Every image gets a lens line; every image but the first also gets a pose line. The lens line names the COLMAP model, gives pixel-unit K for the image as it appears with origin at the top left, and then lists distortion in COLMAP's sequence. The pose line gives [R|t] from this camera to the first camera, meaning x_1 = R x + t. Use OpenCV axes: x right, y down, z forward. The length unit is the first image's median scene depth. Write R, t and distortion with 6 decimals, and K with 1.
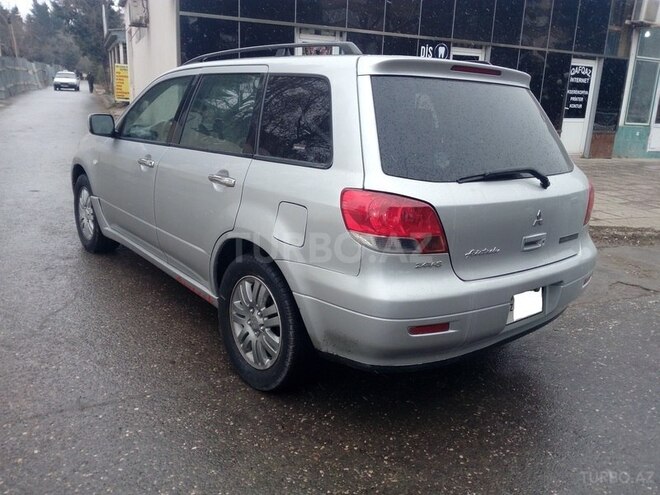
lens RADIAL K [[552.1, 0, 330.0], [0, 552.1, 247.5], [0, 0, 1]] dist [-0.044866, -0.006420]
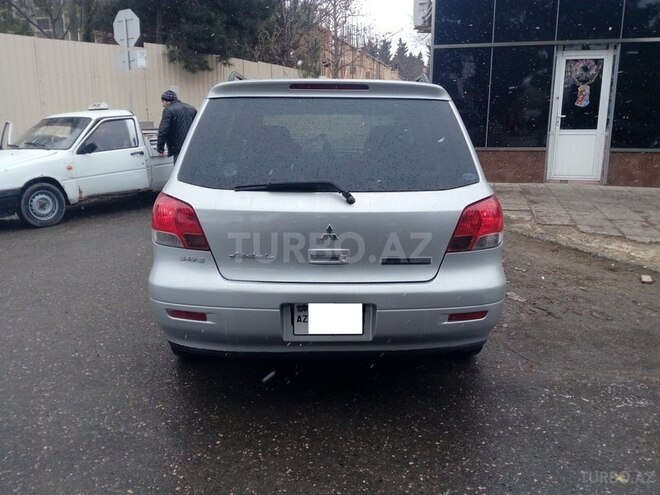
lens RADIAL K [[530.9, 0, 329.8], [0, 530.9, 260.0], [0, 0, 1]] dist [0.097374, -0.159578]
pose [[0.783262, 0.107254, -0.612371, 0.937011], [-0.124554, 0.992108, 0.014450, -0.016768], [0.609088, 0.064955, 0.790439, 0.250396]]
